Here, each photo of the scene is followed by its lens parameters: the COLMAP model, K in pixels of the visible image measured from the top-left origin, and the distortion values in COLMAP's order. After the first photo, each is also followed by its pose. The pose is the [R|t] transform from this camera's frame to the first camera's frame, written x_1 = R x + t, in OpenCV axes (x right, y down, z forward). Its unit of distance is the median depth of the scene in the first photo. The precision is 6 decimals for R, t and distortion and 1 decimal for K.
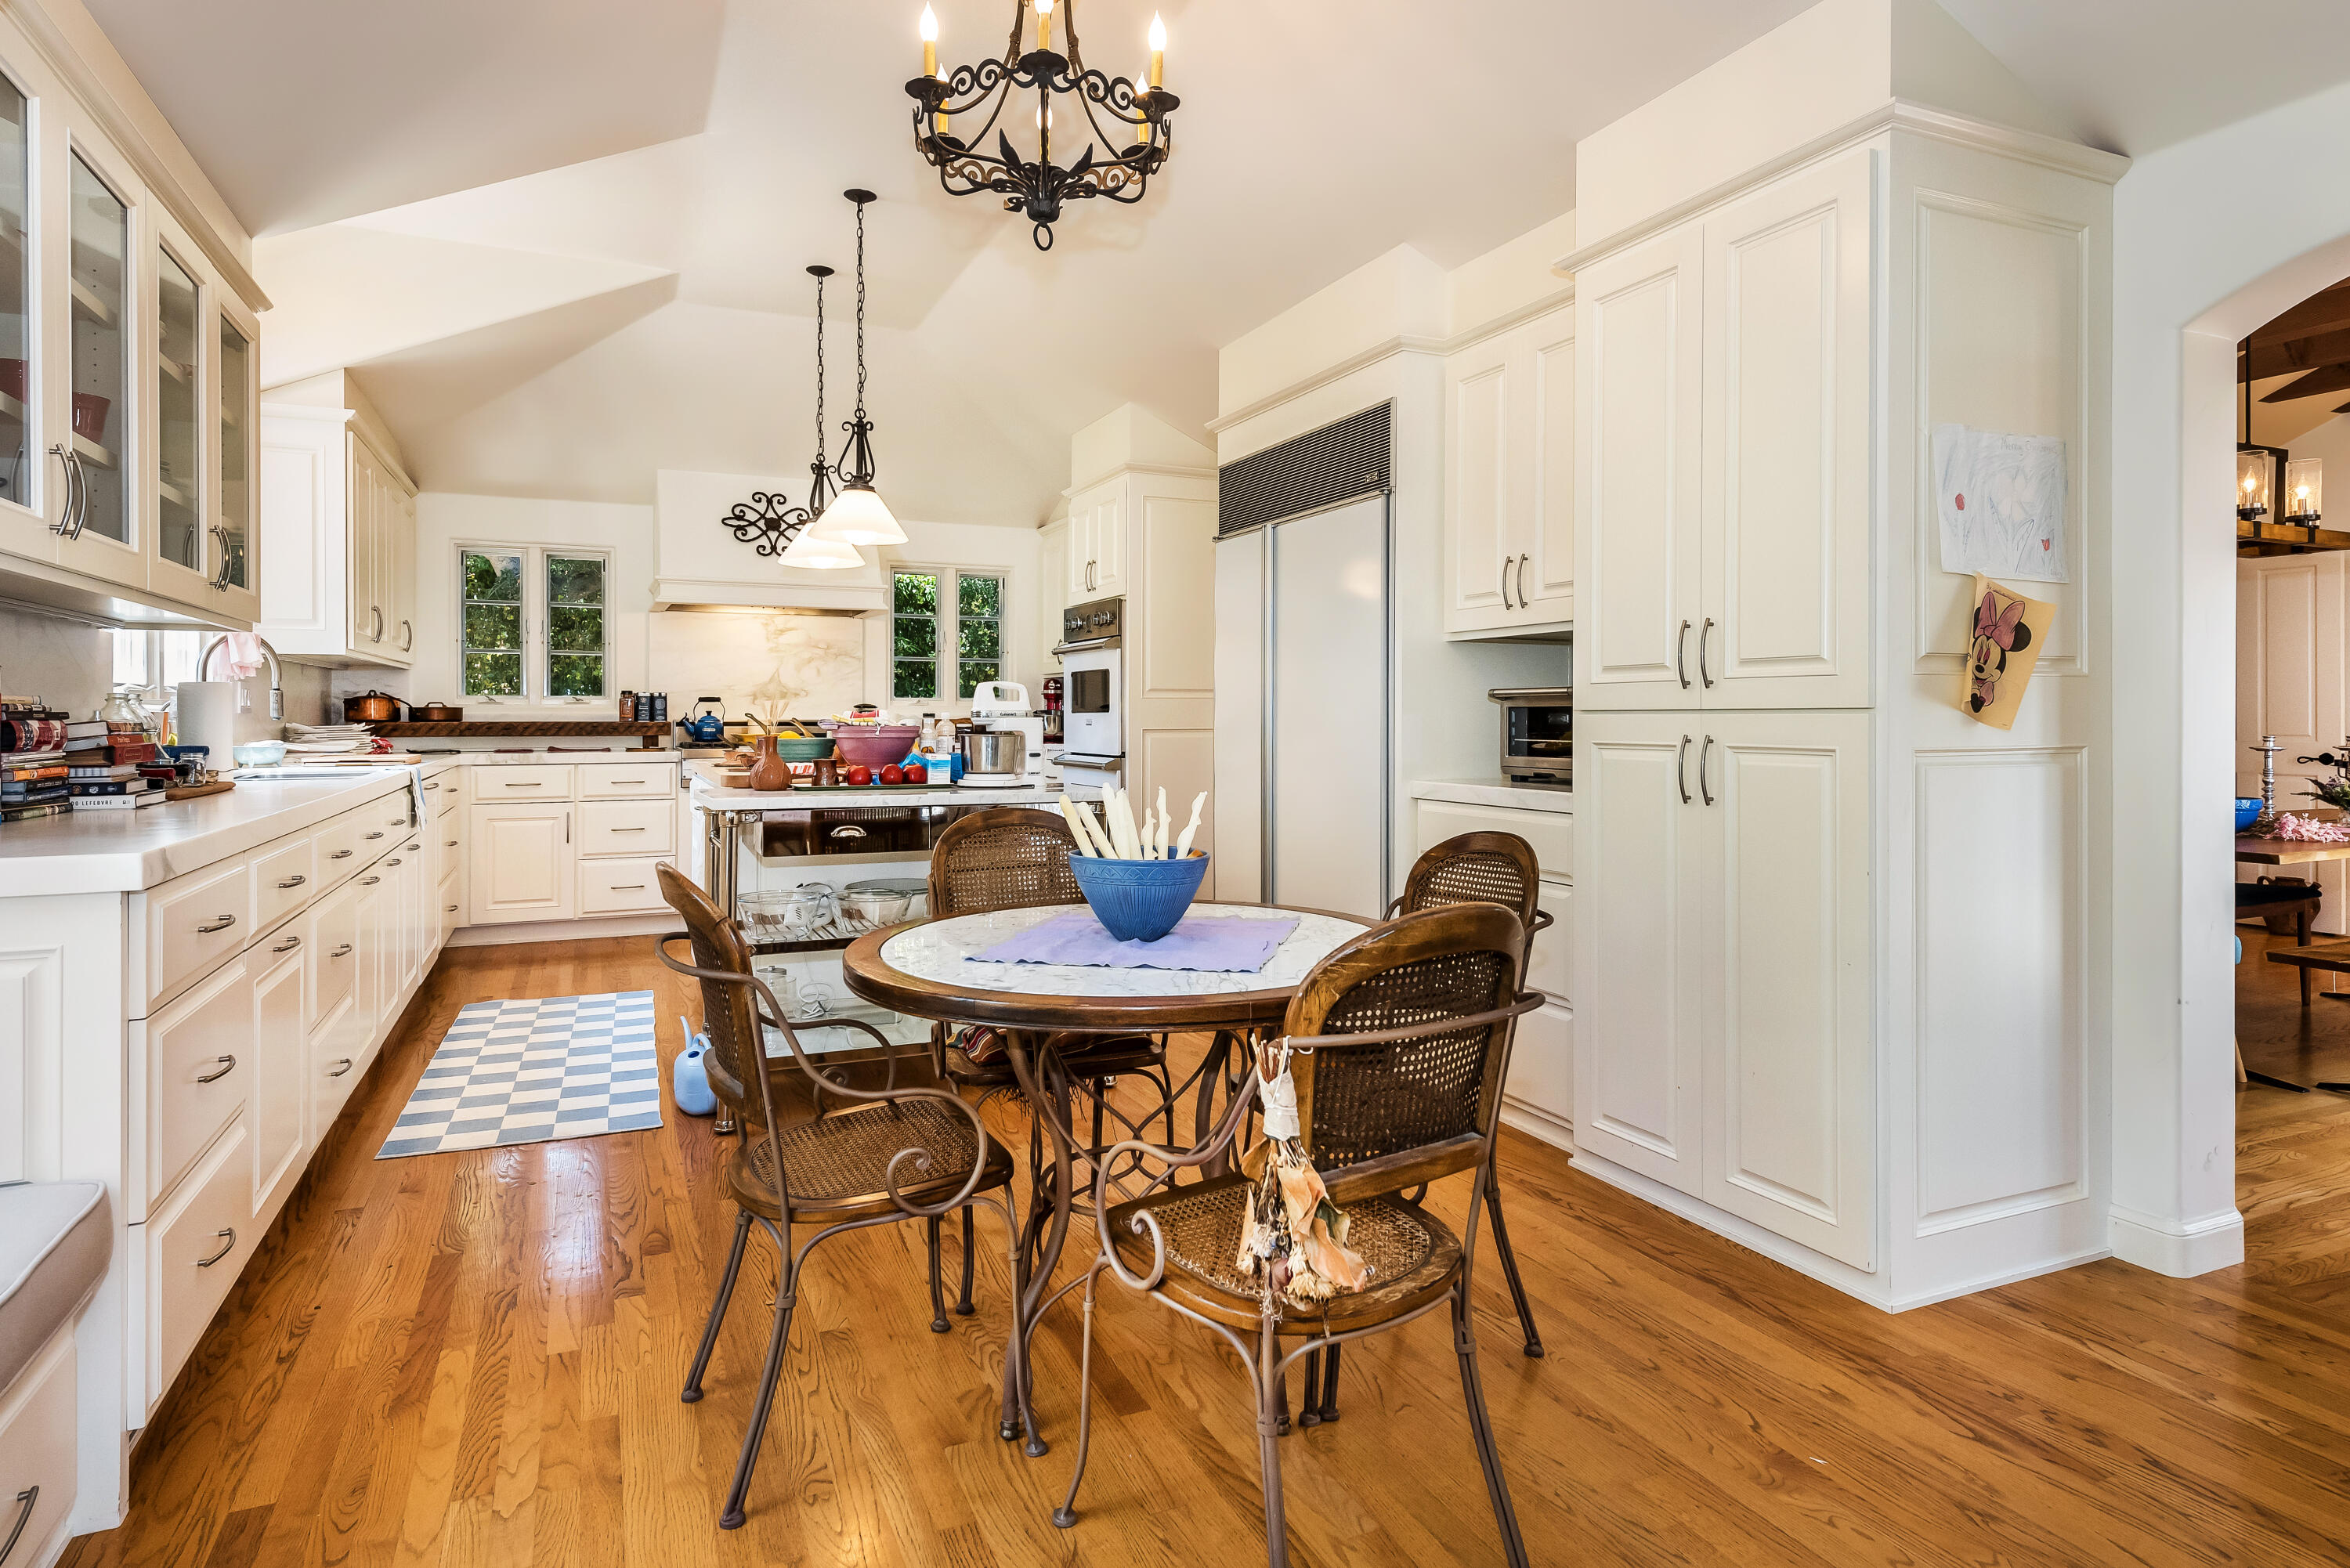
lens RADIAL K [[1301.9, 0, 1155.9], [0, 1301.9, 722.9], [0, 0, 1]] dist [-0.000020, -0.000011]
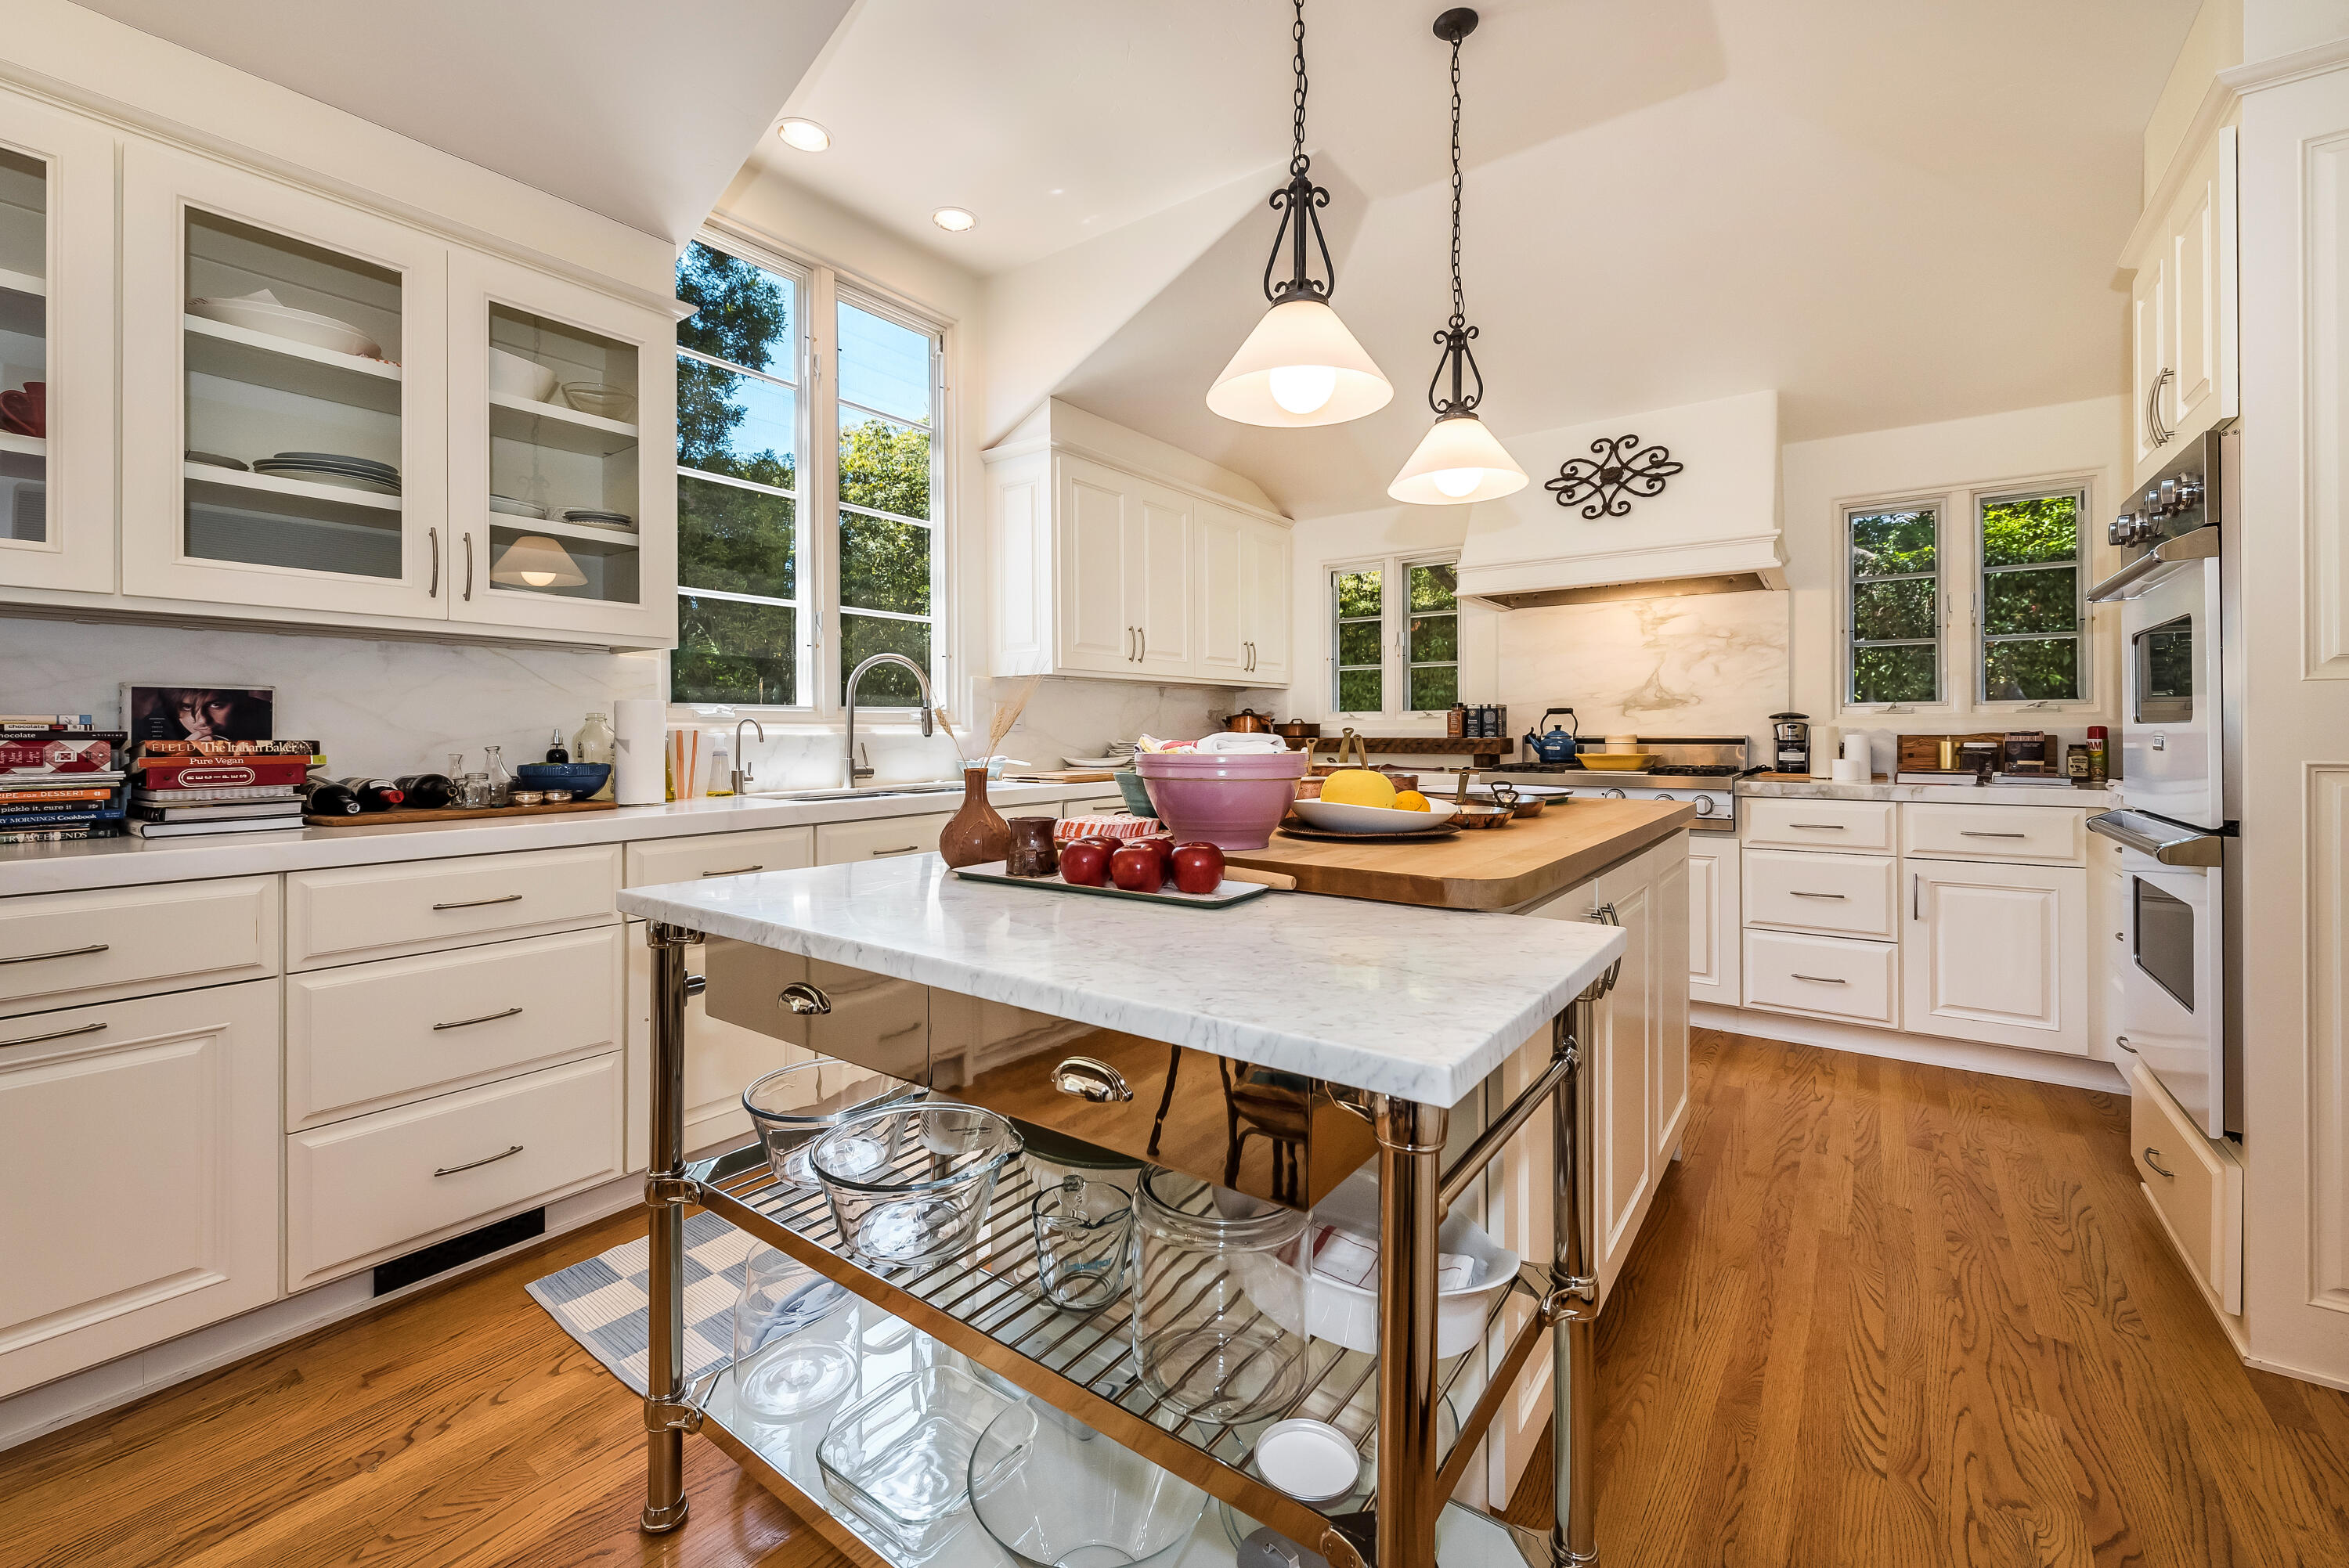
lens RADIAL K [[951.8, 0, 1152.3], [0, 951.8, 734.9], [0, 0, 1]] dist [0.002190, 0.000110]
pose [[0.492243, -0.002292, -0.870455, 0.053408], [0.000228, 0.999997, -0.002504, -0.001593], [0.870458, 0.001034, 0.492242, 0.495968]]
